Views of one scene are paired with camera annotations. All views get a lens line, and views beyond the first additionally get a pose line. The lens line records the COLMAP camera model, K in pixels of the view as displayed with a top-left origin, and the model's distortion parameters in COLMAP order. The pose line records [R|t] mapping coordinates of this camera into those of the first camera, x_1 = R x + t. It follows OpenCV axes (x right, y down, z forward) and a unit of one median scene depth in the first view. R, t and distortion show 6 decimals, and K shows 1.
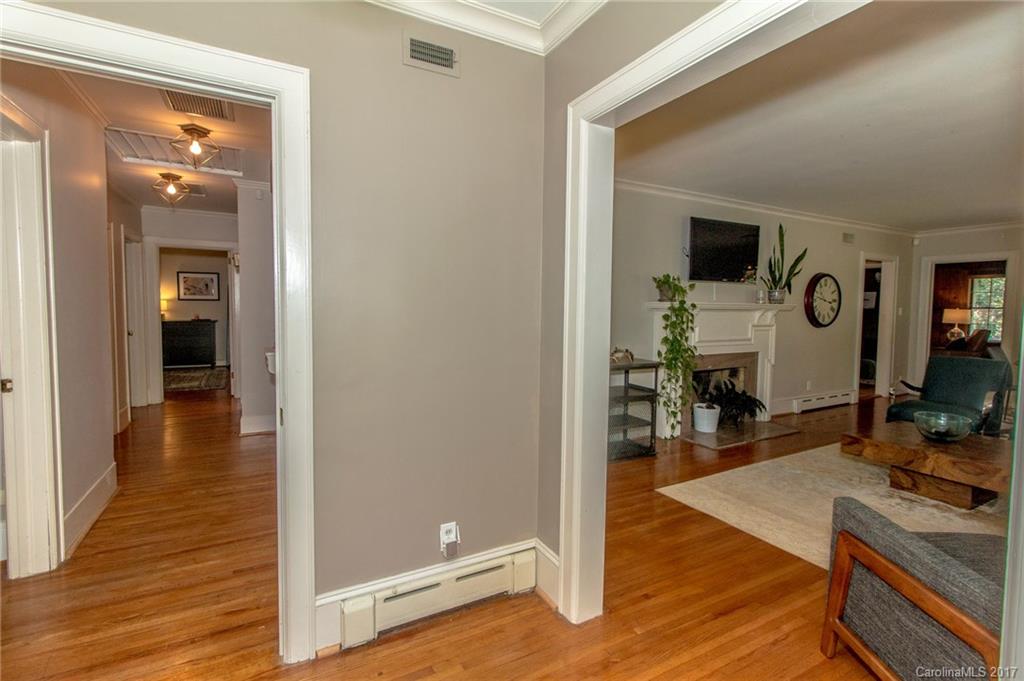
lens RADIAL K [[469.1, 0, 511.0], [0, 469.1, 330.3], [0, 0, 1]] dist [0.003535, -0.000093]
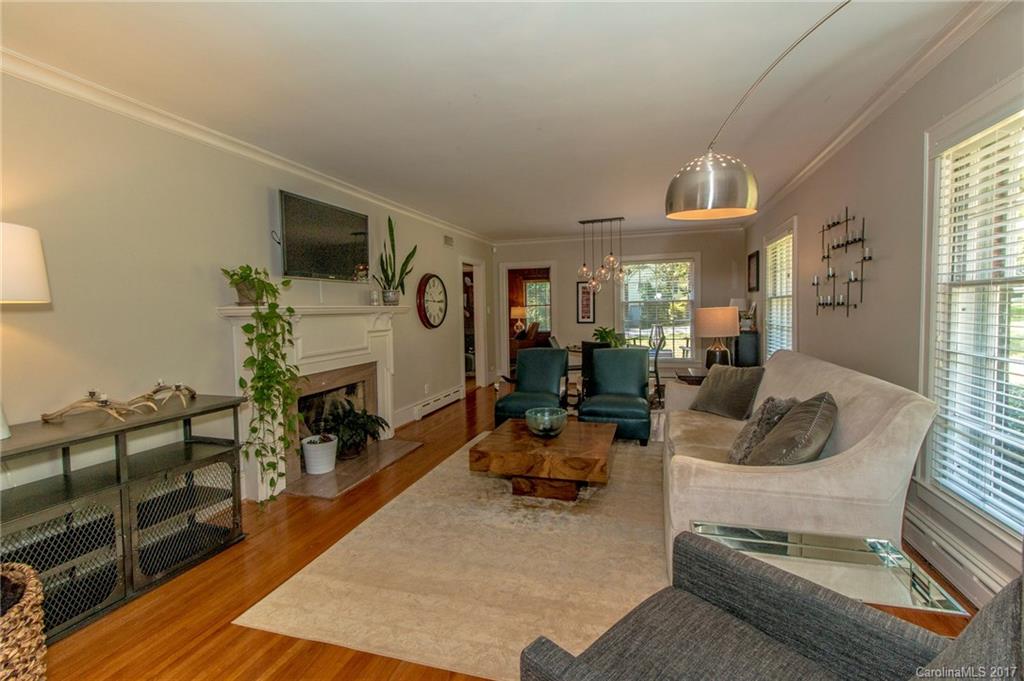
lens RADIAL K [[469.1, 0, 515.9], [0, 469.1, 333.7], [0, 0, 1]] dist [0.003535, -0.000093]
pose [[0.711637, -0.062618, 0.699751, 0.121066], [0.063253, 0.997686, 0.024952, -0.011946], [-0.699694, 0.026505, 0.713951, 0.227034]]
